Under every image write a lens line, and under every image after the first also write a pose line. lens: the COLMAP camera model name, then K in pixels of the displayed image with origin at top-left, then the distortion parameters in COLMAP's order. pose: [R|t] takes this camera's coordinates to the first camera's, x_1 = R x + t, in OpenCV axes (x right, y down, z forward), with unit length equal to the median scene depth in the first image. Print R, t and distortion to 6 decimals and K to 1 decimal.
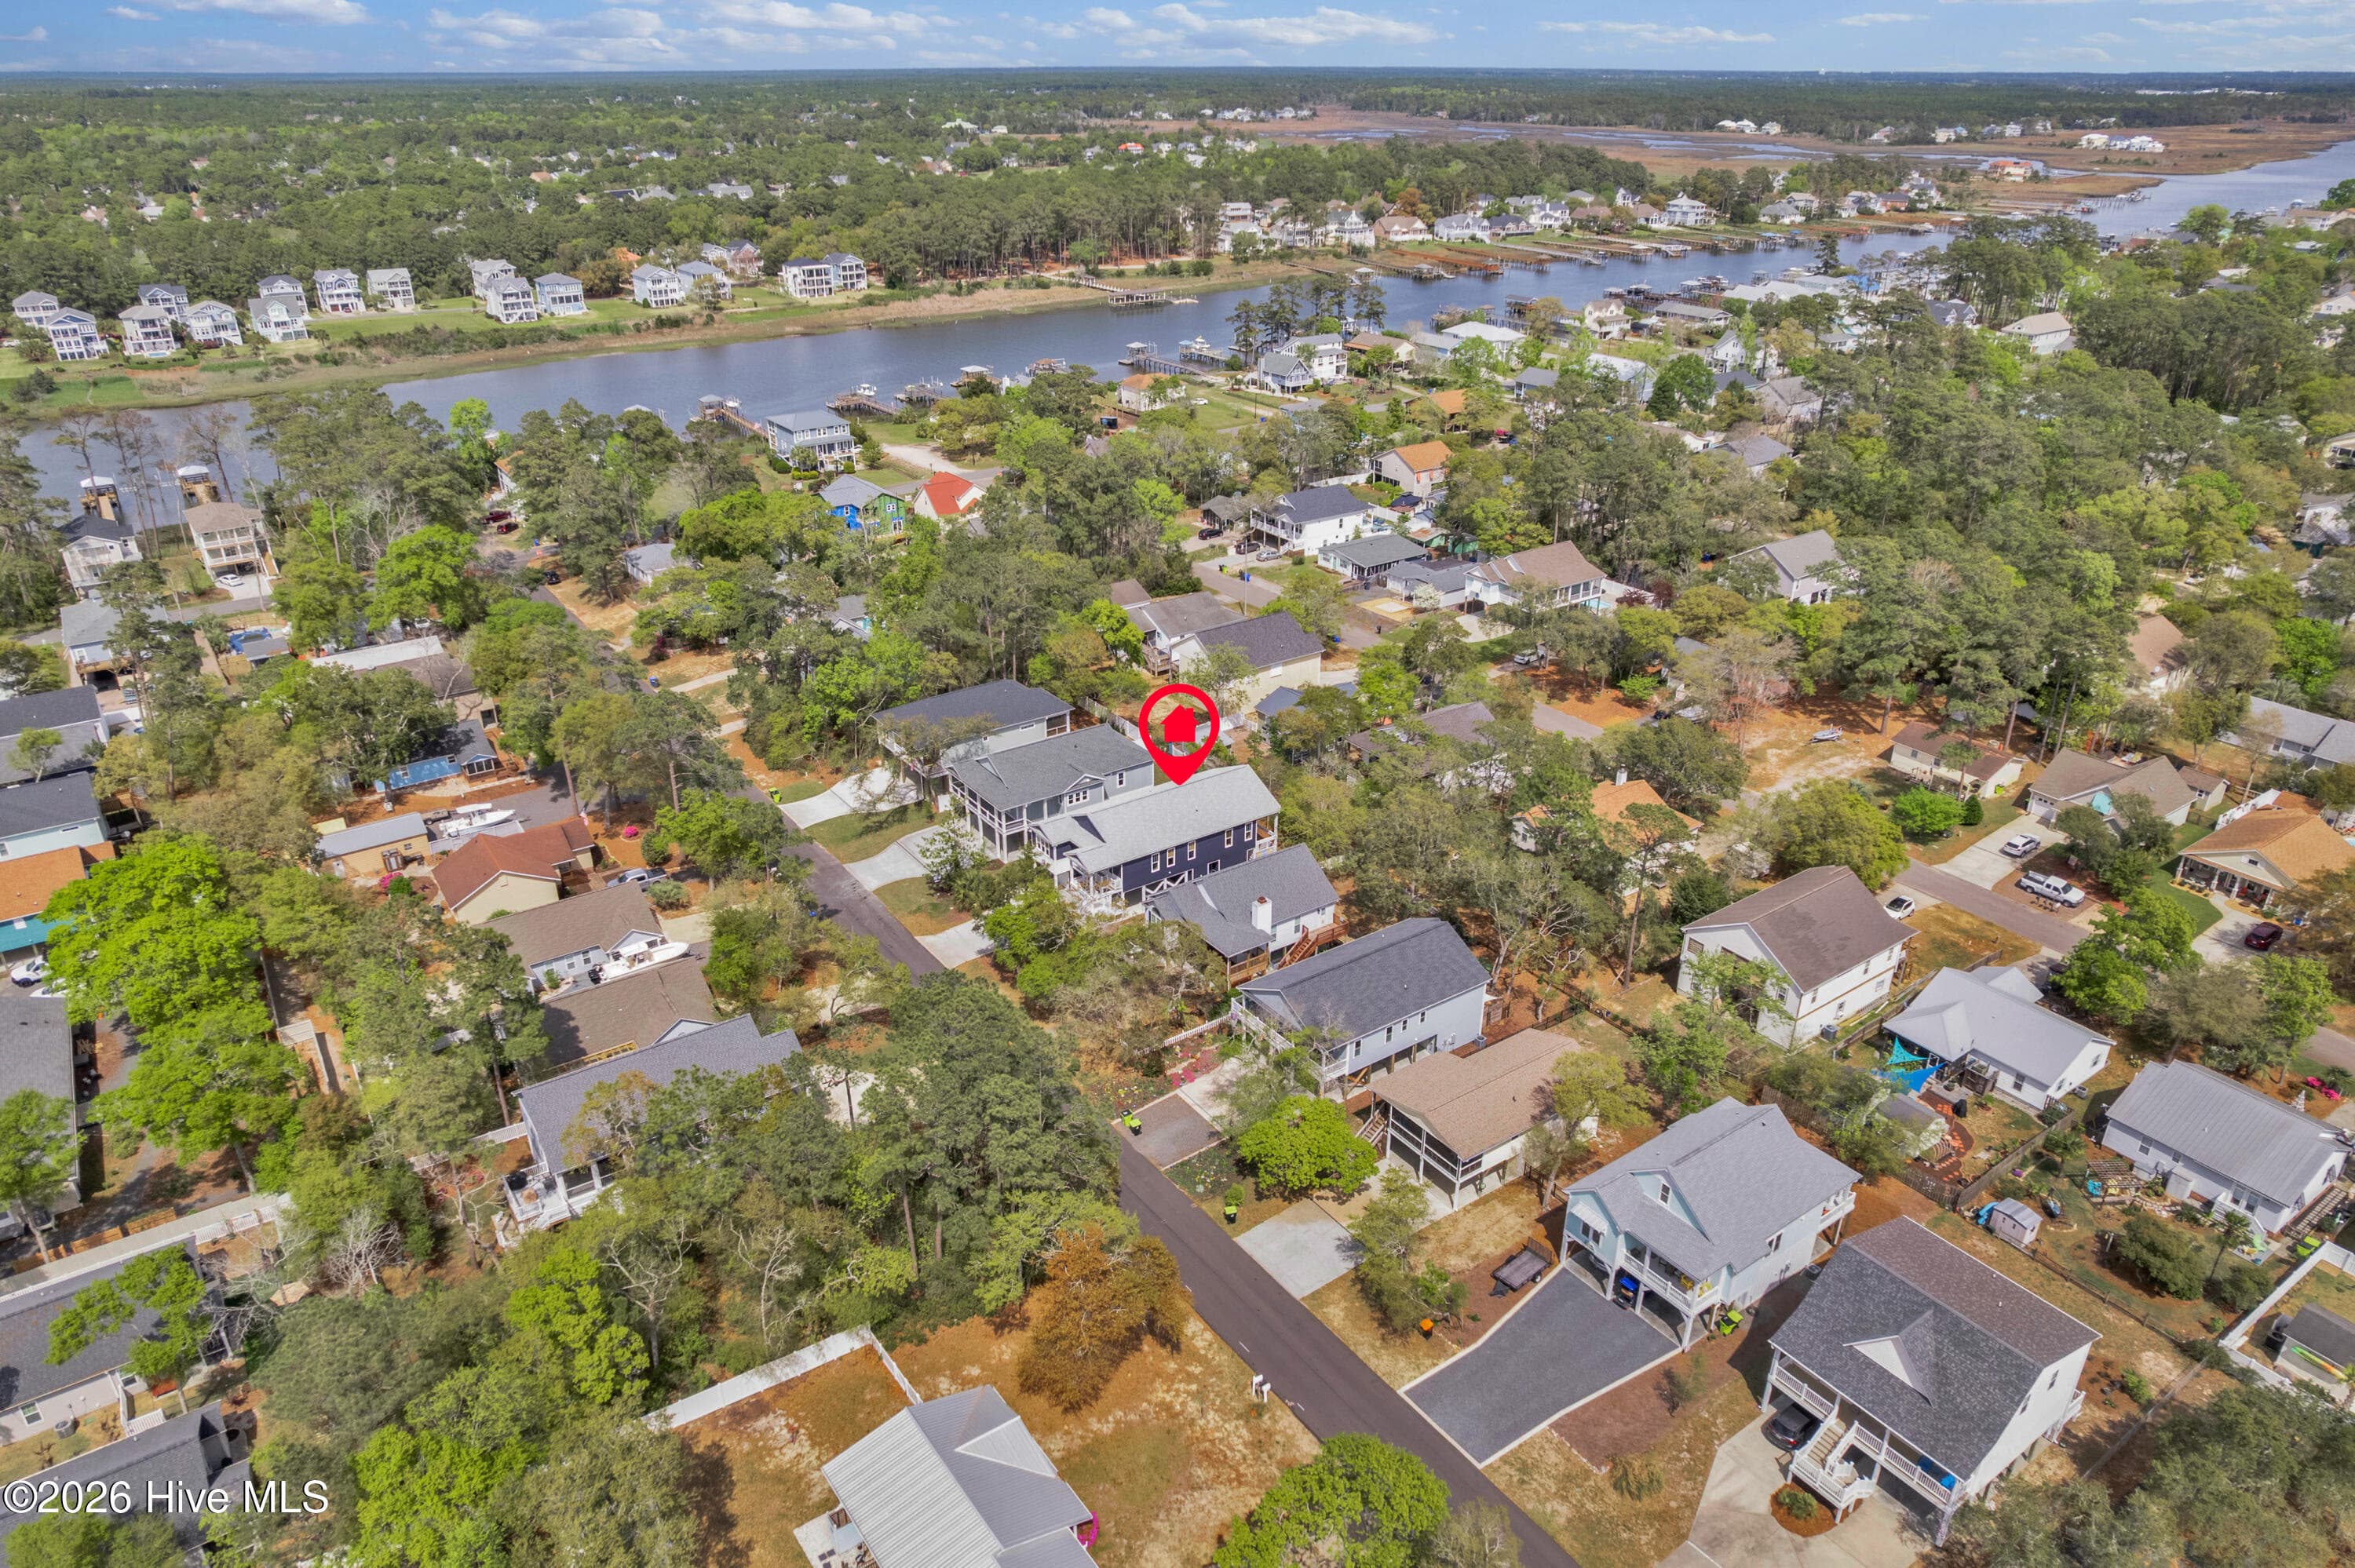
lens RADIAL K [[1519.6, 0, 1185.7], [0, 1519.6, 816.4], [0, 0, 1]] dist [-0.088491, 0.077777]
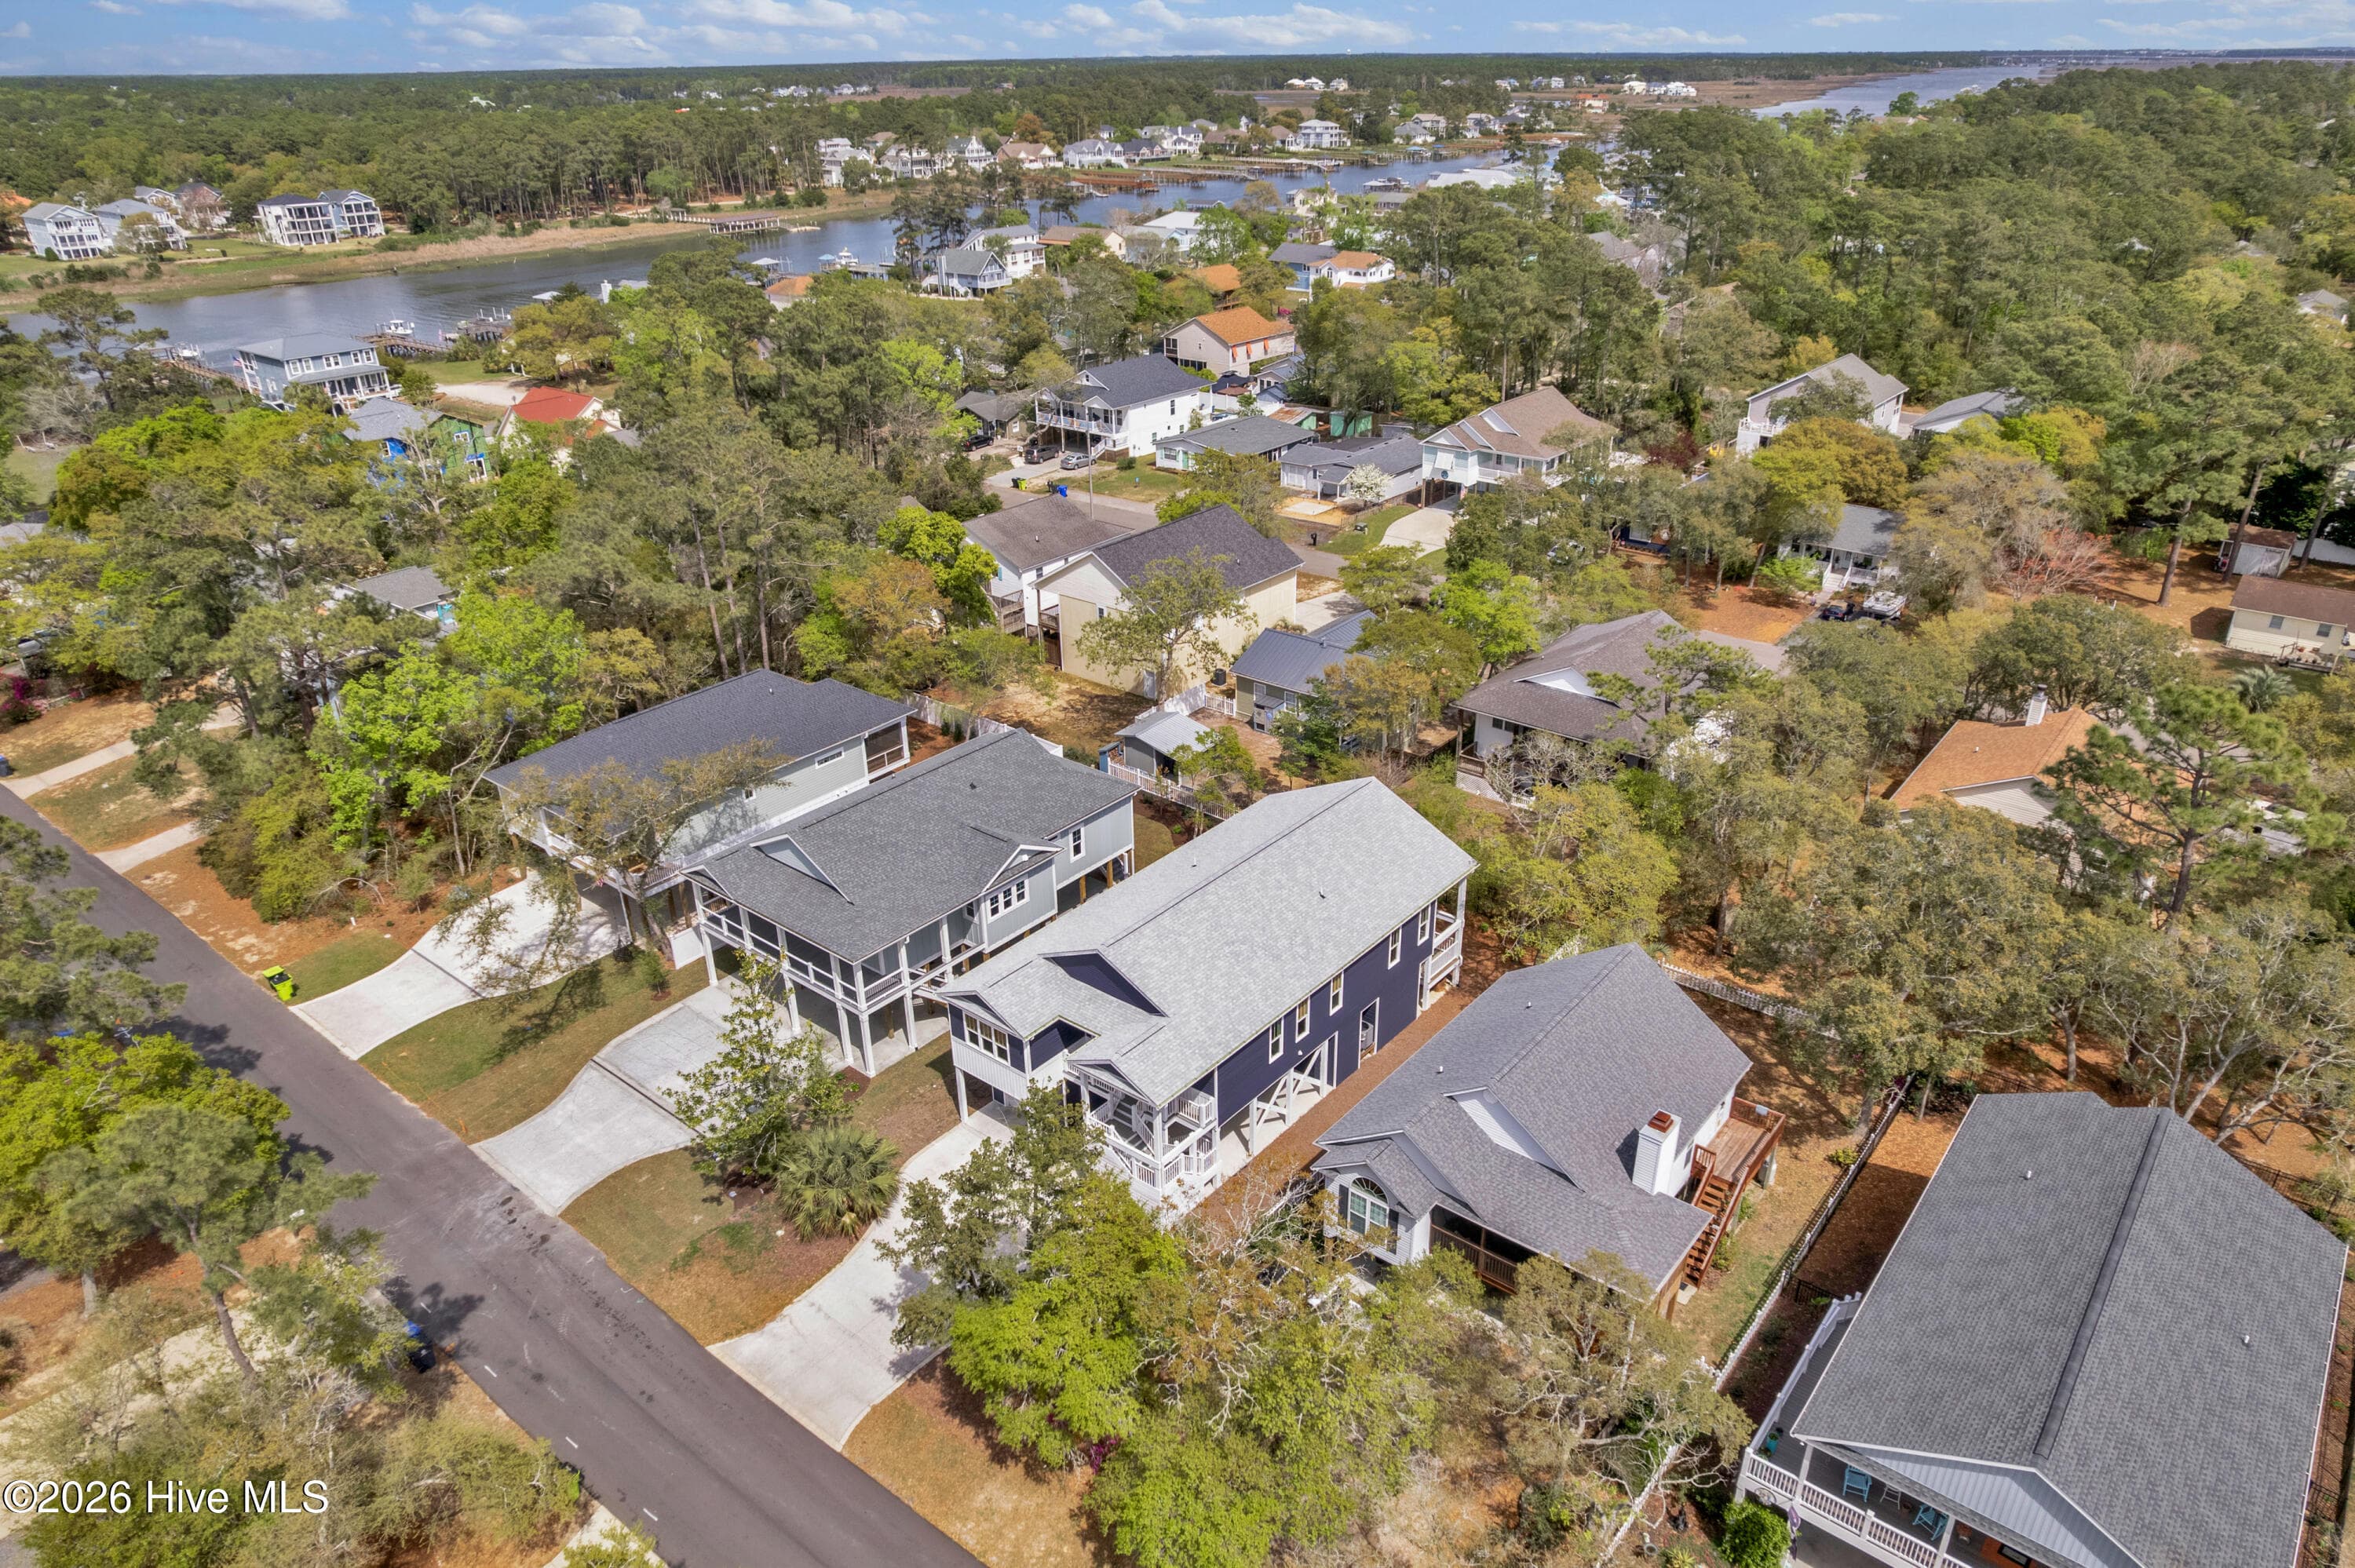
lens RADIAL K [[1519.6, 0, 1185.7], [0, 1519.6, 816.4], [0, 0, 1]] dist [-0.088491, 0.077777]
pose [[0.962316, -0.134894, 0.236118, -0.076266], [0.134813, 0.990733, 0.016561, -0.022873], [-0.236164, 0.015895, 0.971583, 0.347024]]
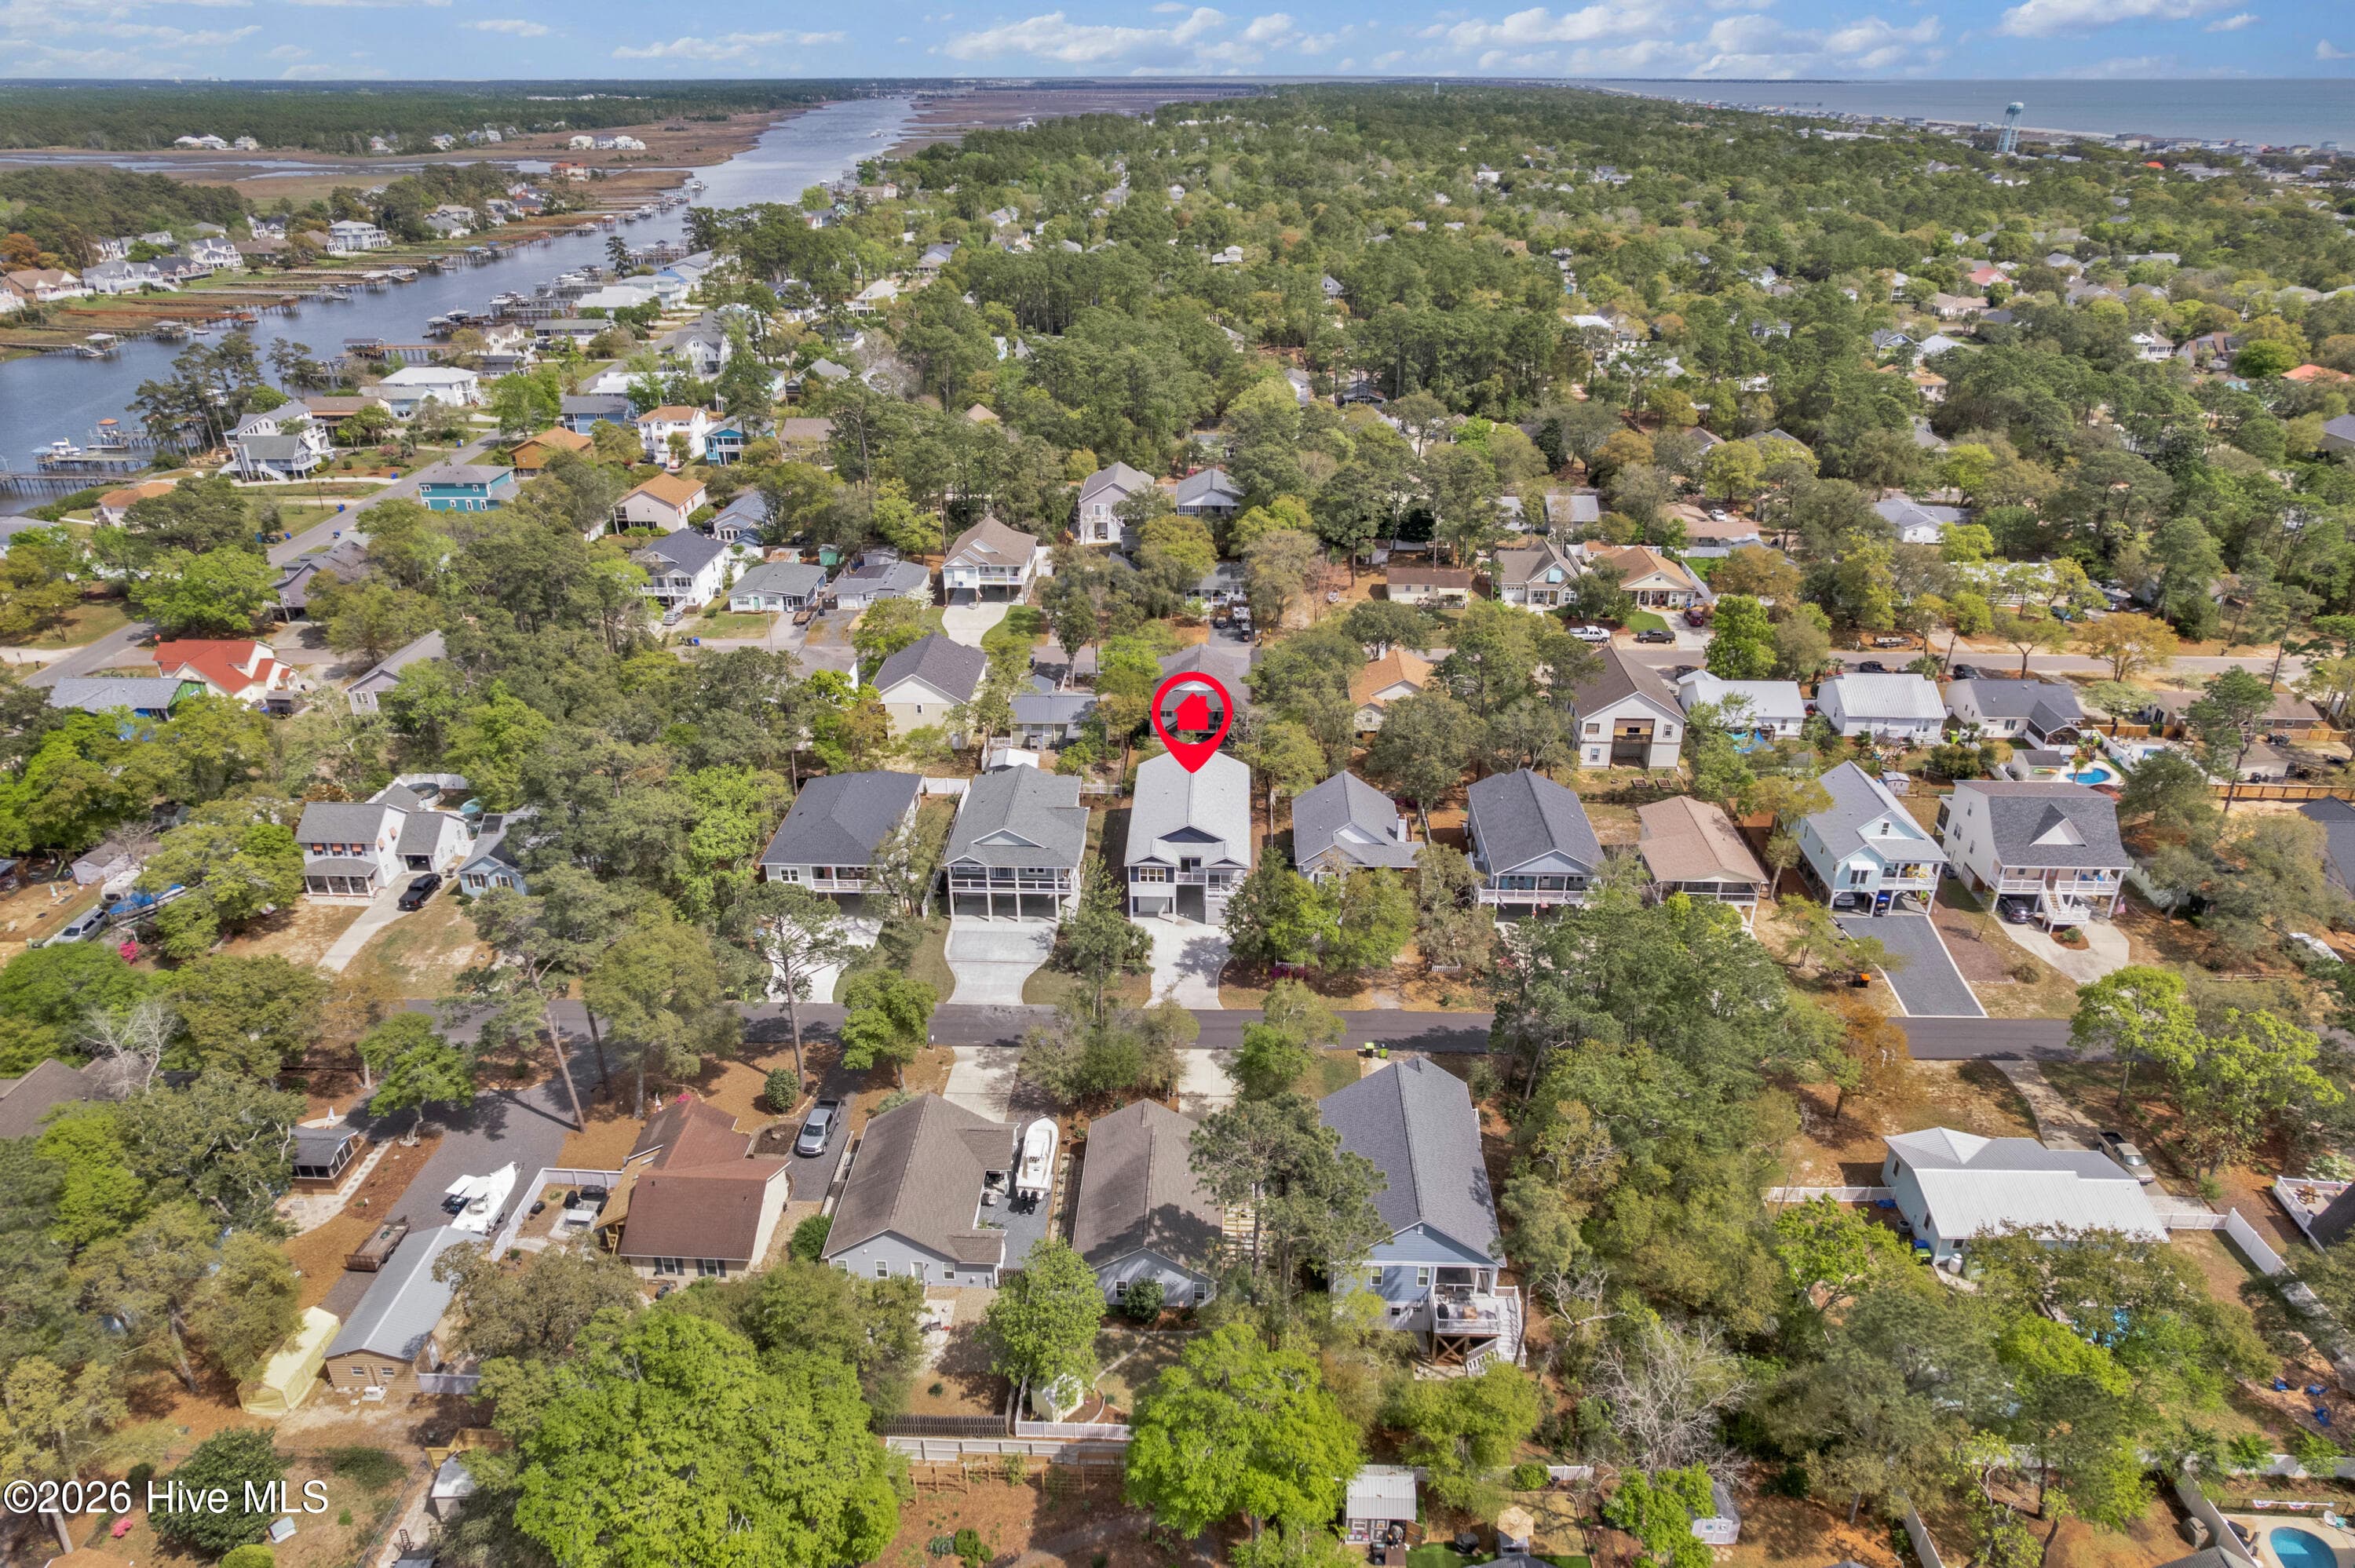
lens RADIAL K [[1519.6, 0, 1185.7], [0, 1519.6, 816.4], [0, 0, 1]] dist [-0.088491, 0.077777]
pose [[0.599240, -0.356275, 0.716924, -0.445390], [0.359683, 0.919860, 0.156483, -0.092886], [-0.715220, 0.164094, 0.679363, 0.187618]]
